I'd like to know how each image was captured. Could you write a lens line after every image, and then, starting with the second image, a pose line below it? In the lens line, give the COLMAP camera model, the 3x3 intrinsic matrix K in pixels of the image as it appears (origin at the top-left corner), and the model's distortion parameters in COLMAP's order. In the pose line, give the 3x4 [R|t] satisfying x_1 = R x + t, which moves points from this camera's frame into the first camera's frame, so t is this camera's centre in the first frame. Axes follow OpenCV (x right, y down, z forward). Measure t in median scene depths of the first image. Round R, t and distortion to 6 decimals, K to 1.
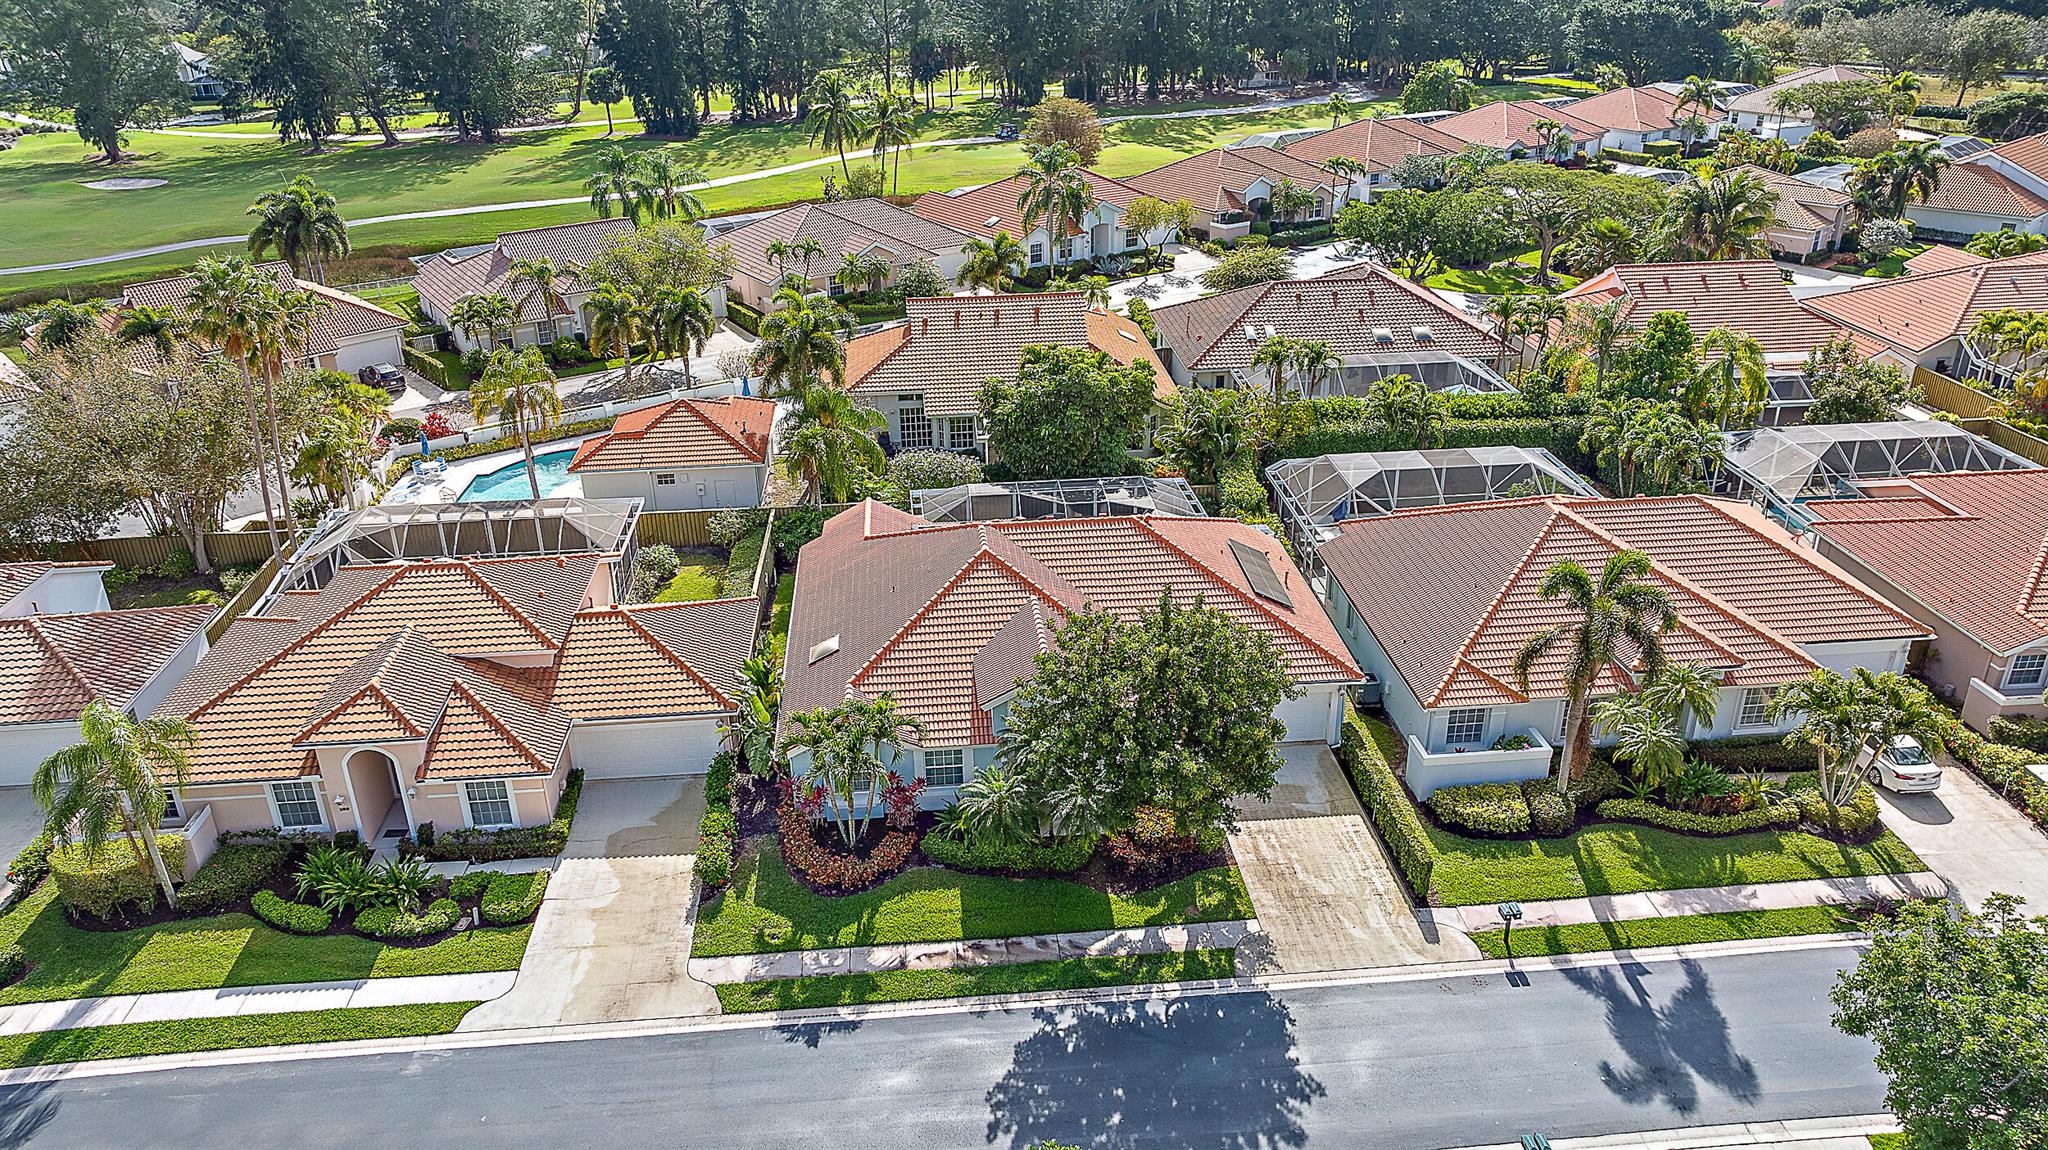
lens RADIAL K [[1399.3, 0, 1024.0], [0, 1399.3, 575.0], [0, 0, 1]] dist [-0.027325, 0.004600]
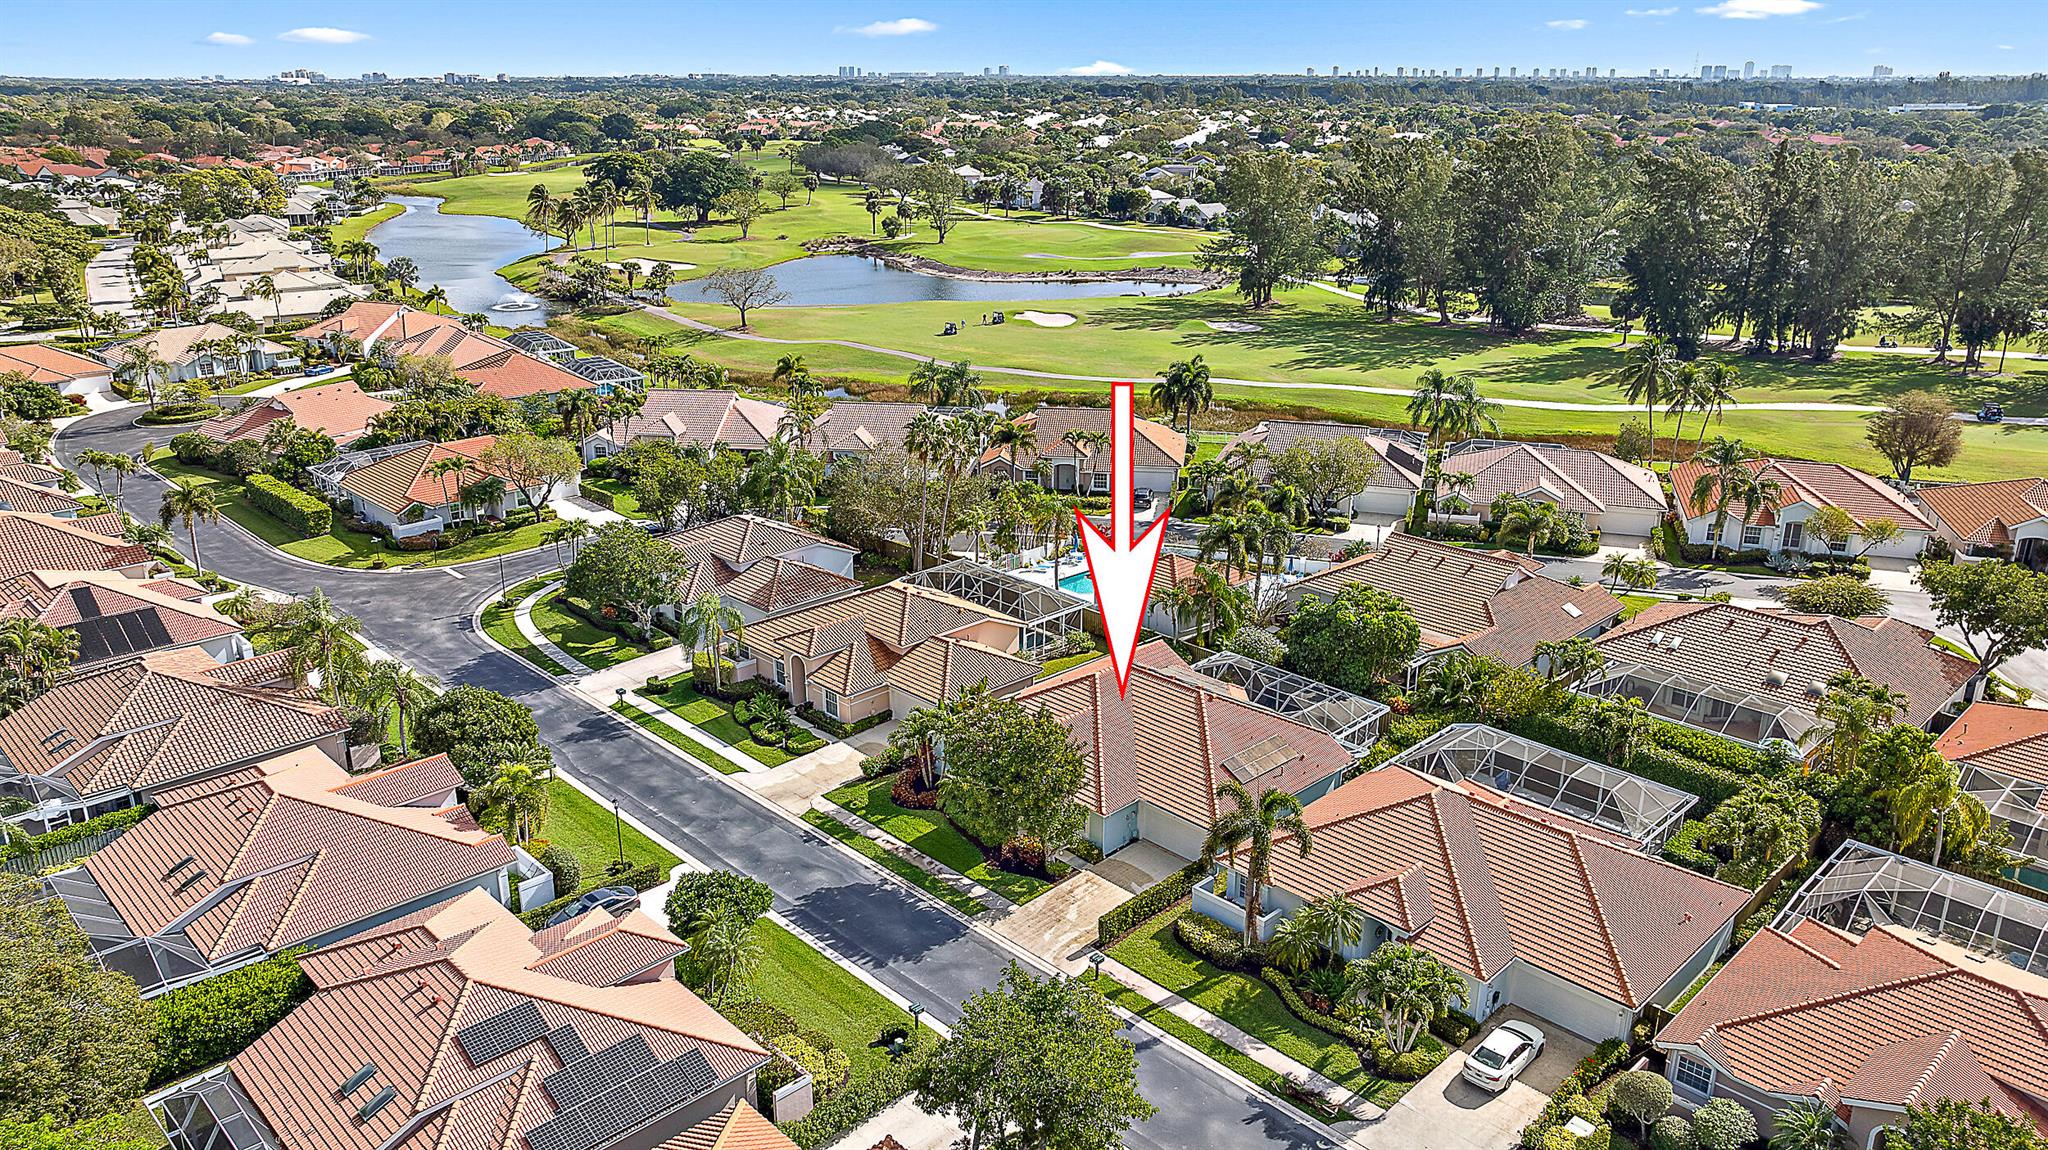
lens RADIAL K [[1399.3, 0, 1024.0], [0, 1399.3, 575.0], [0, 0, 1]] dist [-0.027325, 0.004600]
pose [[0.650110, 0.272037, -0.709474, 1.227014], [-0.342242, 0.938473, 0.046237, -0.202370], [0.678400, 0.212753, 0.703214, -0.257584]]
